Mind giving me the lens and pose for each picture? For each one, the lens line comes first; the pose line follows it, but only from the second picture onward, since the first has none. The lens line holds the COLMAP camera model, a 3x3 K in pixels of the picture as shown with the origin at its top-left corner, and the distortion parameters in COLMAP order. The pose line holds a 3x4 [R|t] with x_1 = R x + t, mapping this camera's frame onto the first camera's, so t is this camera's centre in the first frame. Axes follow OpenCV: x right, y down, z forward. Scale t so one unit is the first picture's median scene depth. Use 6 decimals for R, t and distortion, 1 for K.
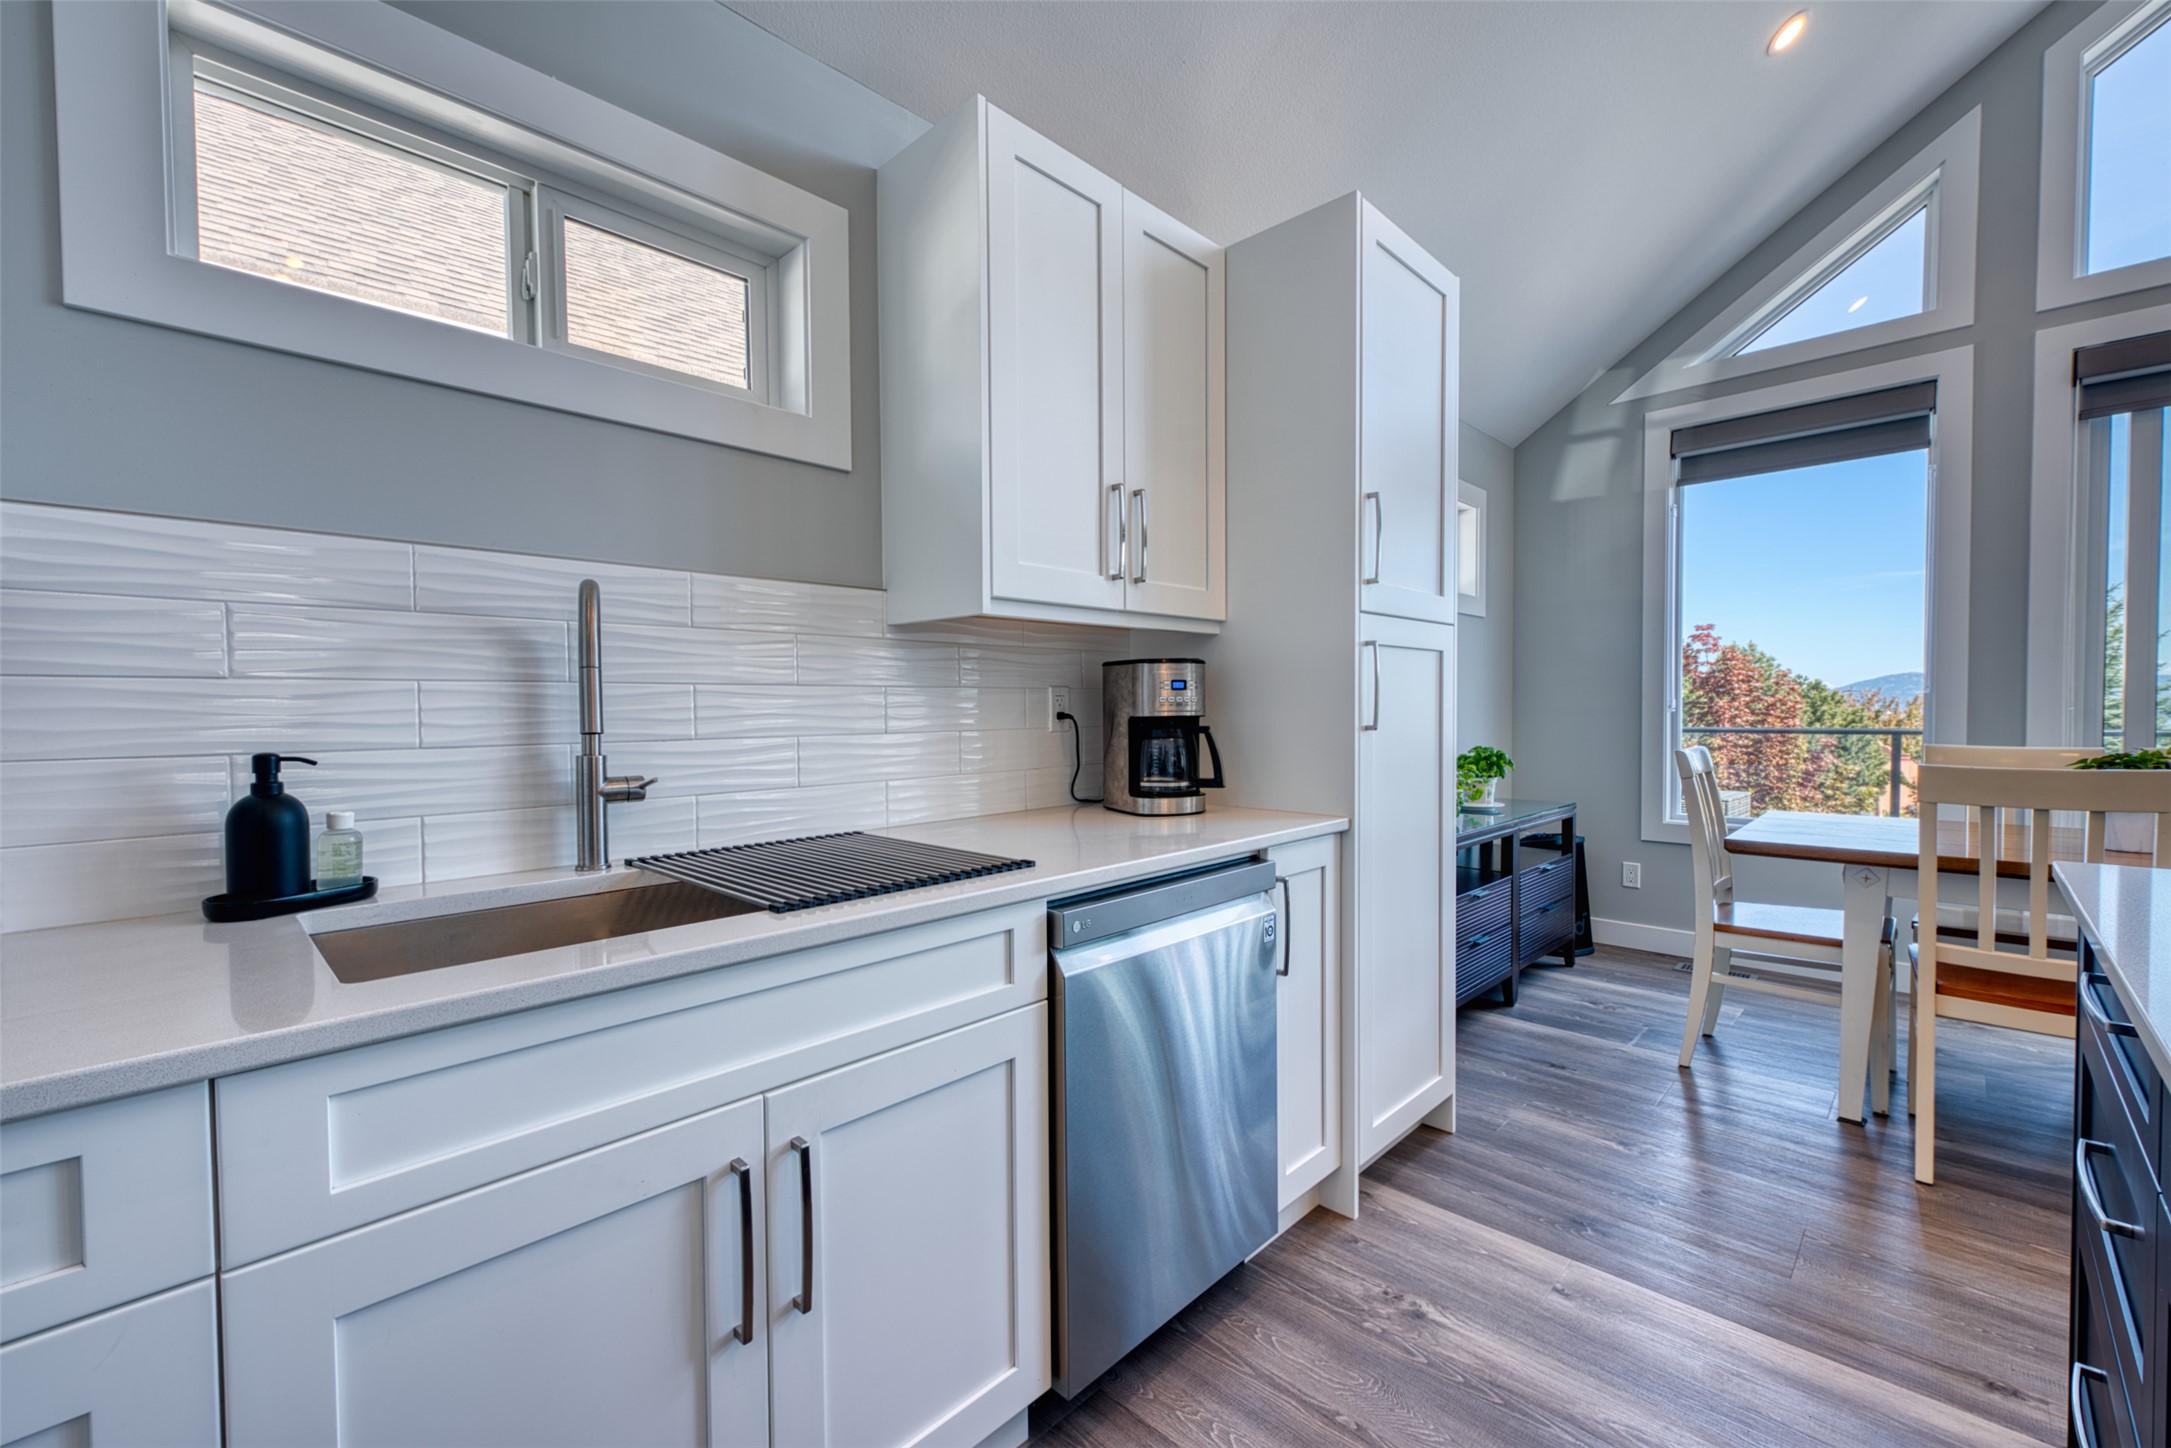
lens RADIAL K [[890.4, 0, 1080.8], [0, 890.4, 731.5], [0, 0, 1]] dist [0.012757, -0.002659]
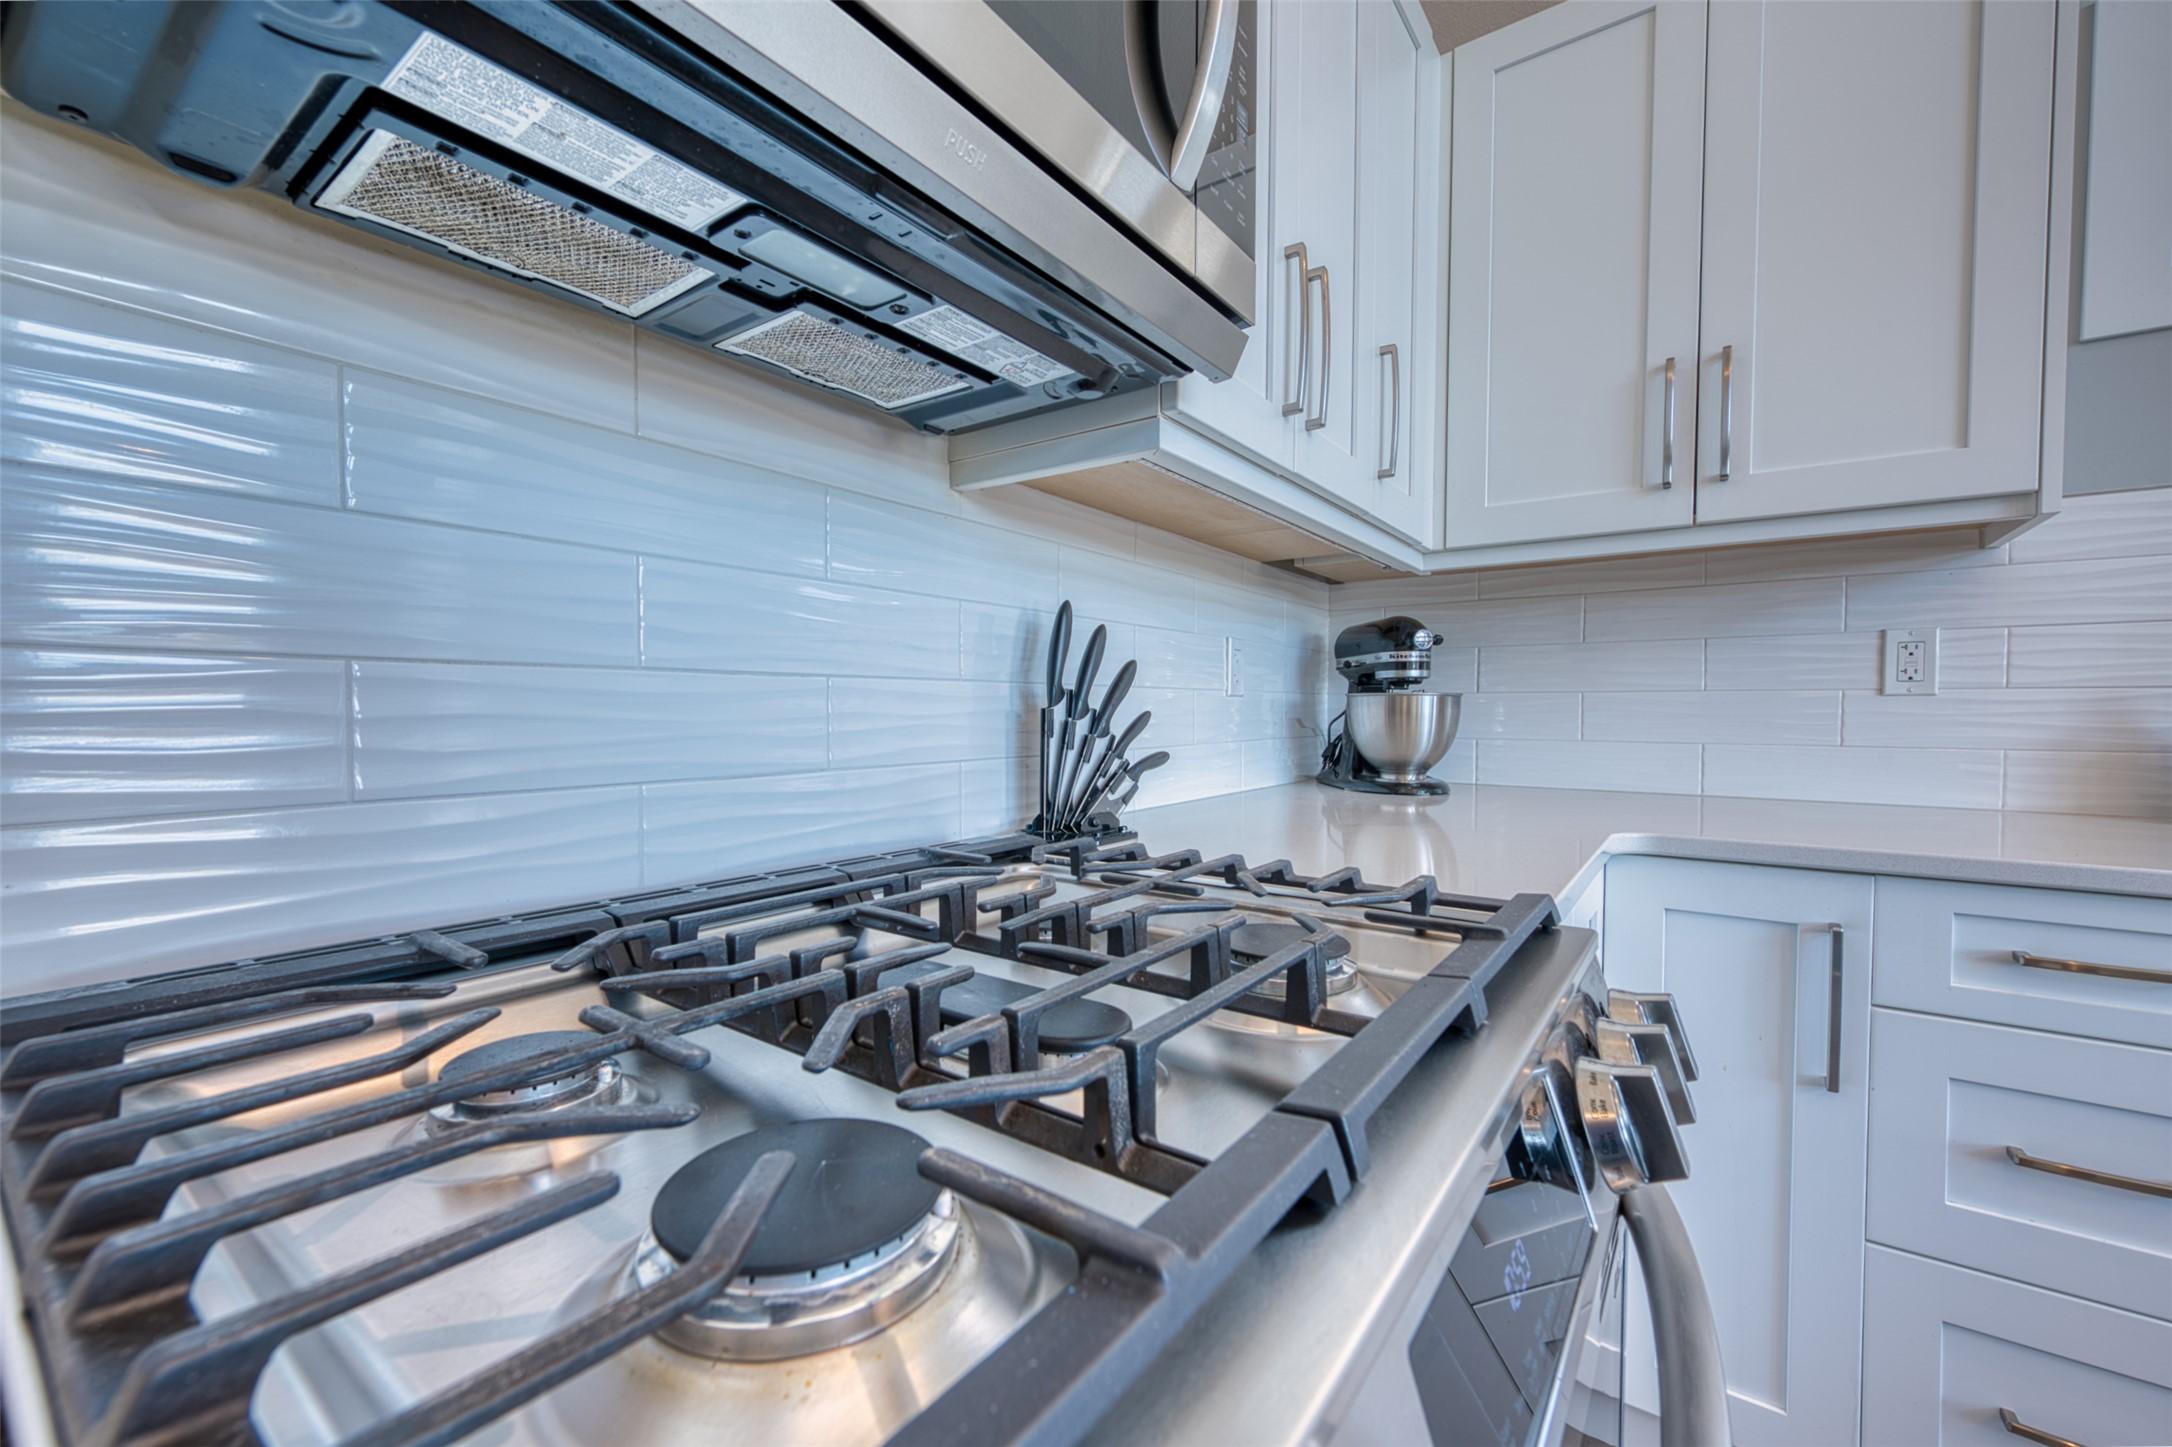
lens RADIAL K [[871.0, 0, 1080.3], [0, 871.0, 730.2], [0, 0, 1]] dist [0.012488, -0.002216]
pose [[0.147916, 0.032197, -0.988476, -0.026791], [-0.030532, 0.999142, 0.027976, 0.052420], [0.988529, 0.026042, 0.148772, -0.320574]]
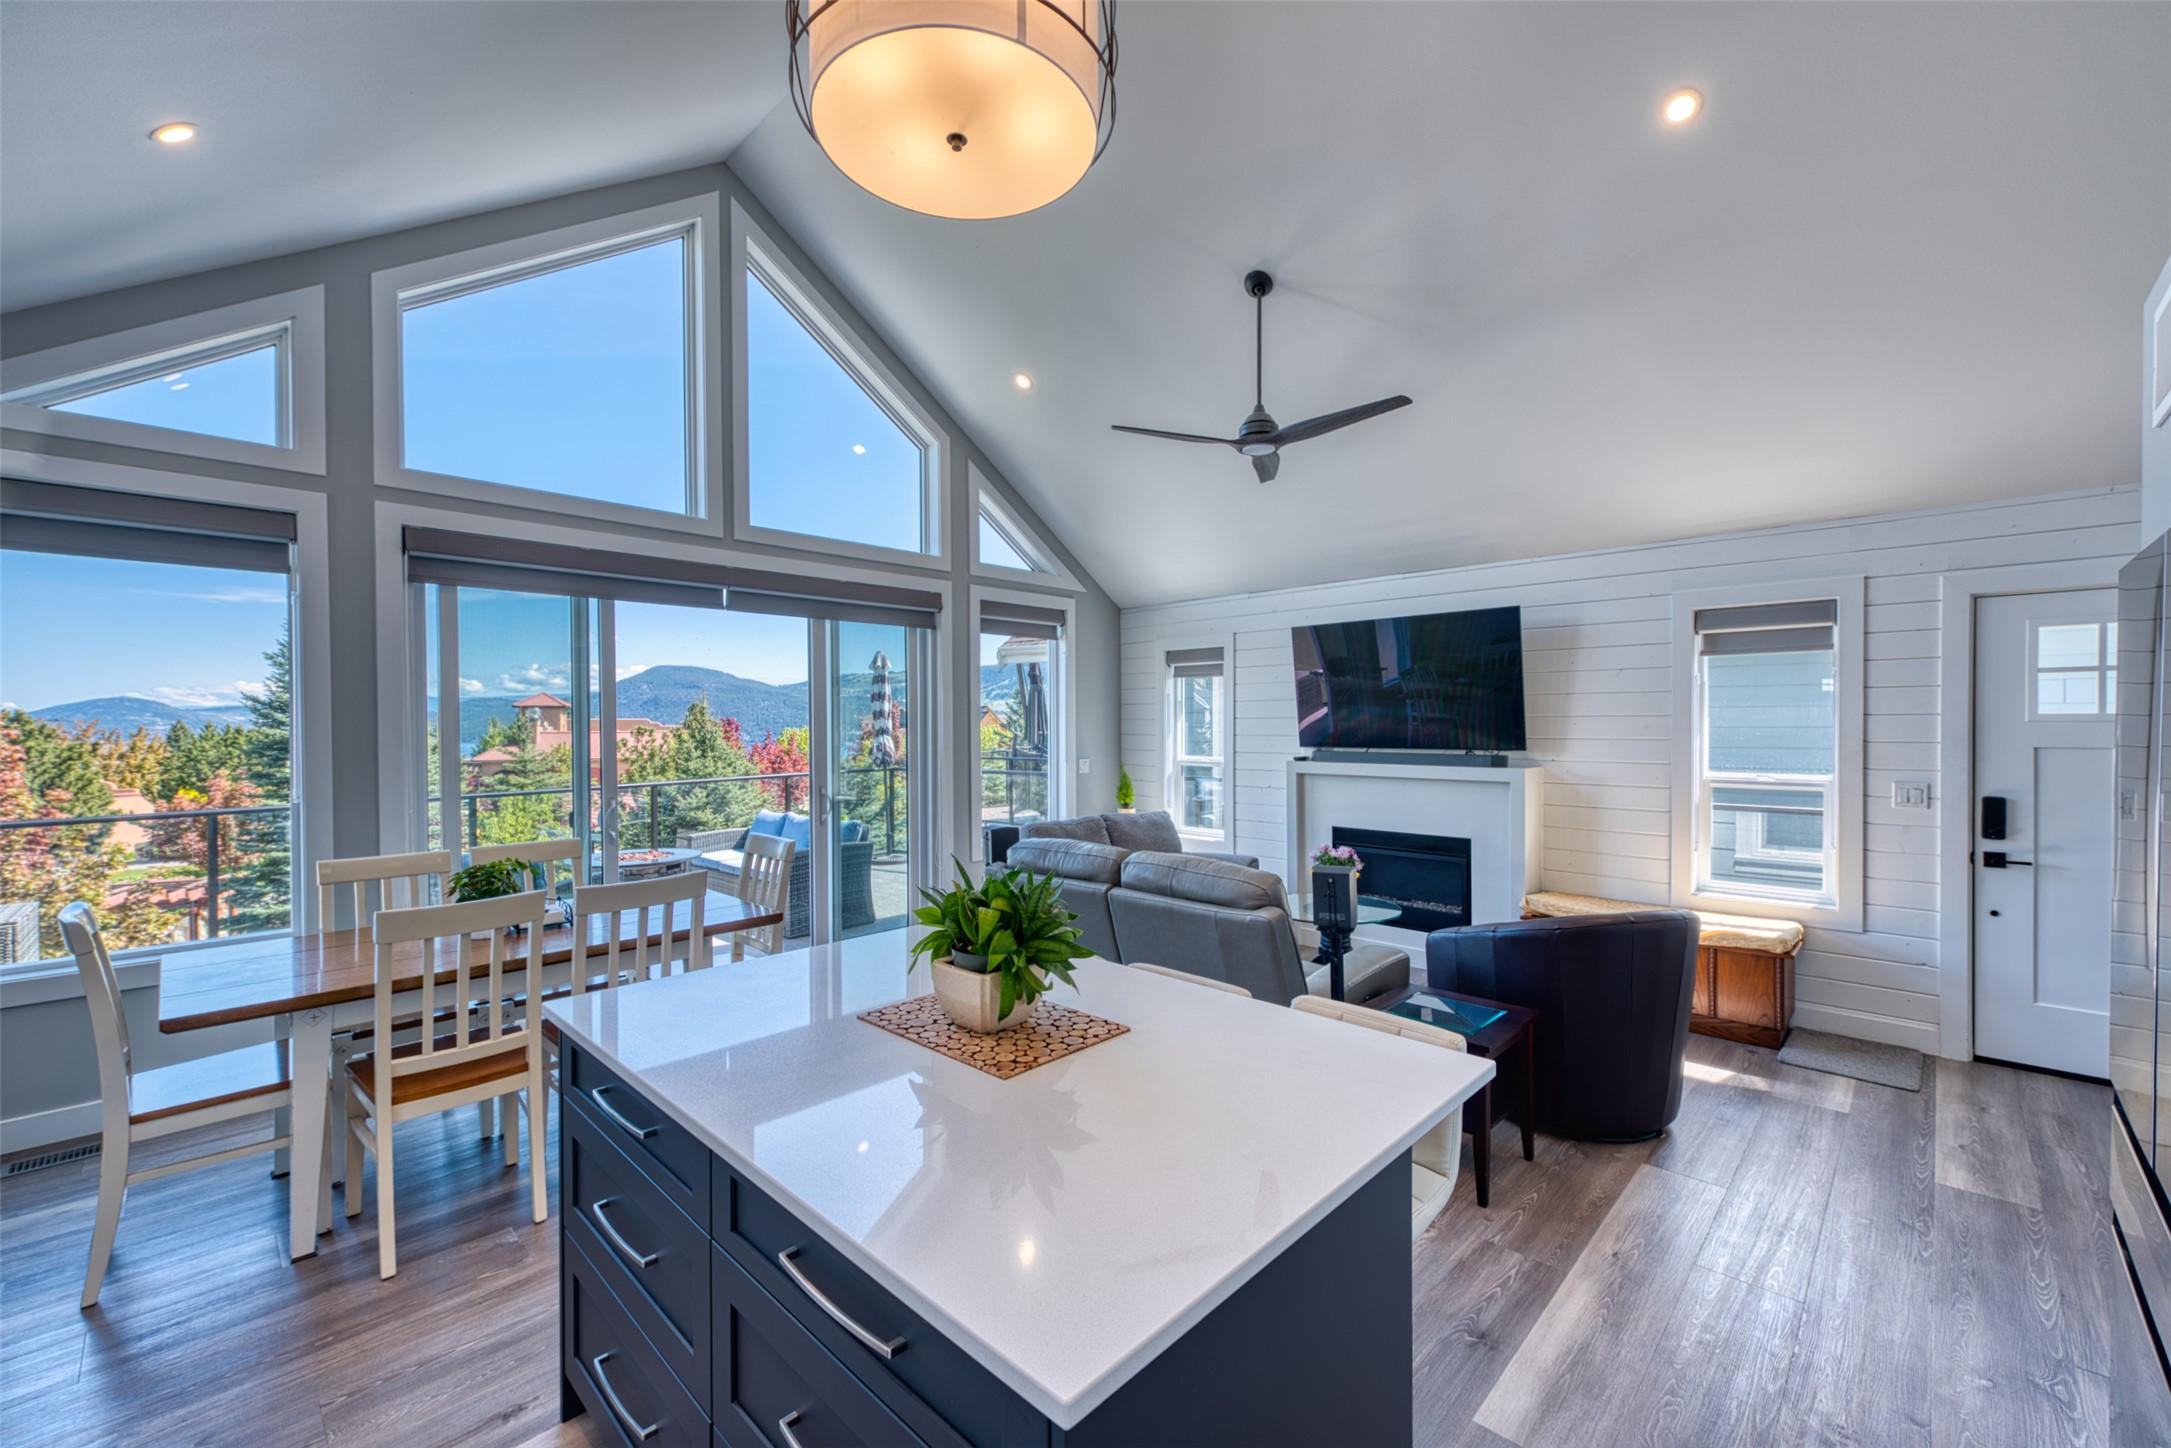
lens RADIAL K [[870.6, 0, 1079.8], [0, 870.6, 730.7], [0, 0, 1]] dist [0.012488, -0.002216]
pose [[-0.001054, -0.001090, 0.999999, -0.181557], [0.031754, 0.999495, 0.001123, -0.167937], [-0.999495, 0.031755, -0.001019, 0.106311]]
